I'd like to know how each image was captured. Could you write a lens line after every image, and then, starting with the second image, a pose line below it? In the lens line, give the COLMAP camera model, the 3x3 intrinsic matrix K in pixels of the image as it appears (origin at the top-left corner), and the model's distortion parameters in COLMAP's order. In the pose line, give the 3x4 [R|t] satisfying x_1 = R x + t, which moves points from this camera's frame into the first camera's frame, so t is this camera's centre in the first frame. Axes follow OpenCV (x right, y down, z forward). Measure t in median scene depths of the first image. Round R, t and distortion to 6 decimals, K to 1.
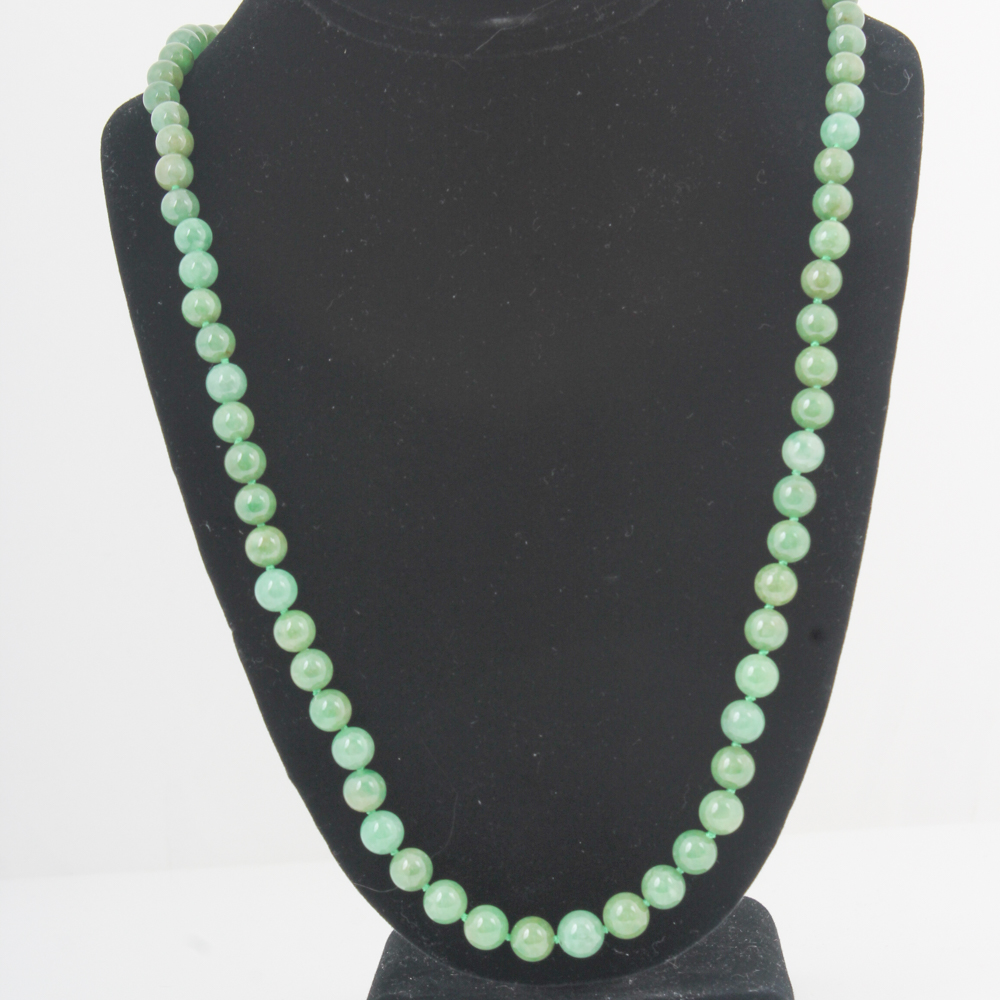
lens RADIAL K [[3620.5, 0, 500.0], [0, 3620.5, 500.0], [0, 0, 1]] dist [0.030097, 0.813564]
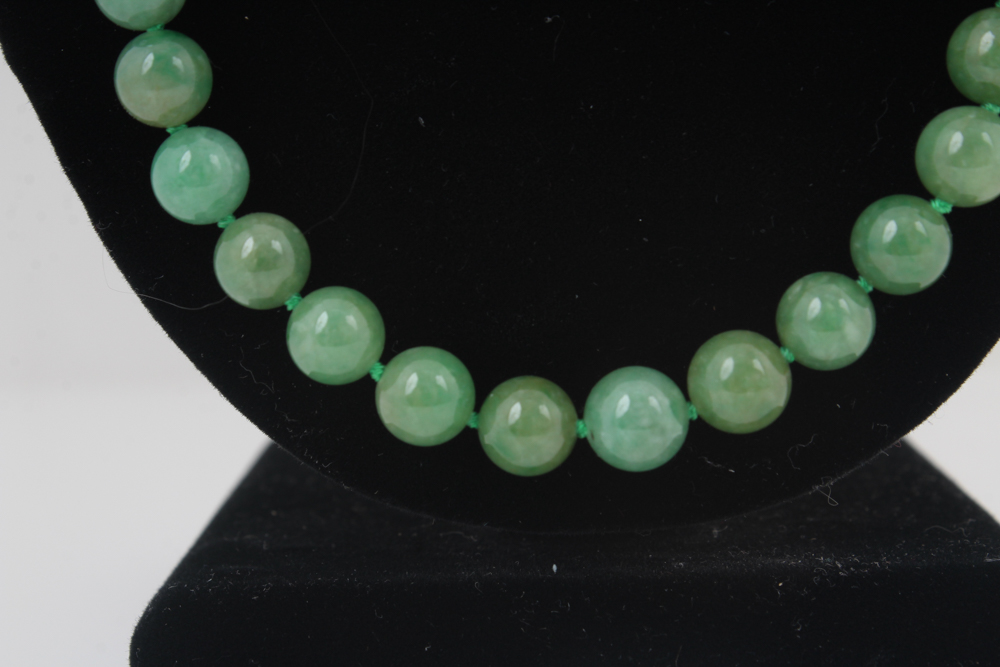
lens RADIAL K [[2523.4, 0, 500.0], [0, 2523.4, 333.5], [0, 0, 1]] dist [0.037851, 0.290165]
pose [[0.998944, 0.039199, 0.023946, -0.002329], [-0.040188, 0.998297, 0.042283, 0.095601], [-0.022248, -0.043201, 0.998819, 0.681198]]
